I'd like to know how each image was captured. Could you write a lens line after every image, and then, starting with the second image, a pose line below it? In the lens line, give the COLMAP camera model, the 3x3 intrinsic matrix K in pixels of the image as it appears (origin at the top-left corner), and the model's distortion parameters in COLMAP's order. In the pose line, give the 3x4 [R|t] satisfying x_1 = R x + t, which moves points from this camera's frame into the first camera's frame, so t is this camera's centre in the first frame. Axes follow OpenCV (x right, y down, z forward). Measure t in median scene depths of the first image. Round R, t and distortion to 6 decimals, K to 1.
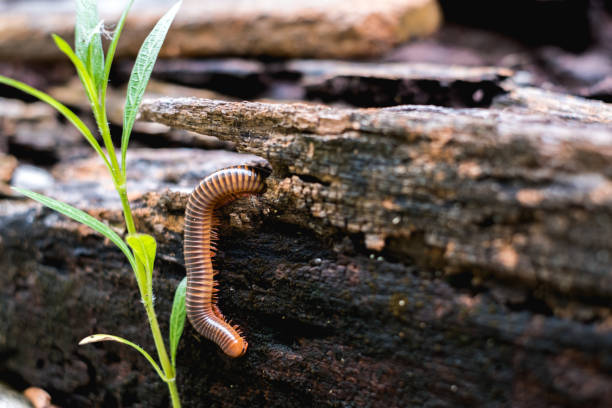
lens RADIAL K [[1093.1, 0, 306.0], [0, 1093.1, 204.0], [0, 0, 1]] dist [-0.147878, -0.218235]
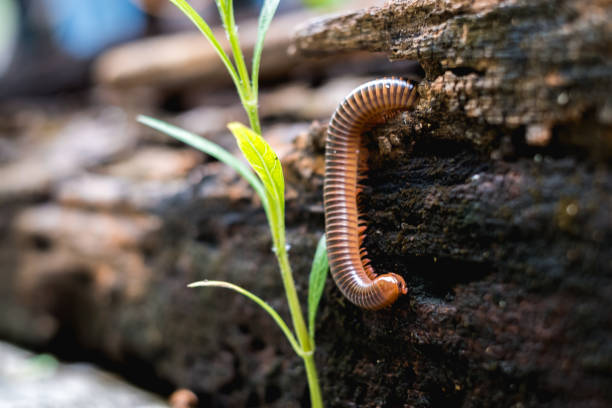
lens RADIAL K [[1093.1, 0, 306.0], [0, 1093.1, 204.0], [0, 0, 1]] dist [-0.147878, -0.218235]
pose [[0.953922, 0.000343, -0.300056, 0.128685], [-0.053469, 0.984189, -0.168860, 0.207587], [0.295253, 0.177122, 0.938857, 0.241497]]
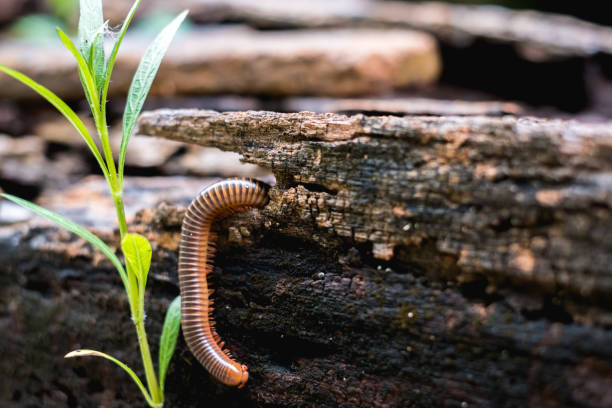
lens RADIAL K [[1093.1, 0, 306.0], [0, 1093.1, 204.0], [0, 0, 1]] dist [-0.147878, -0.218235]
pose [[0.999039, 0.033708, 0.028007, -0.031227], [-0.030514, 0.993732, -0.107545, 0.093879], [-0.031457, 0.106587, 0.993806, 0.044115]]
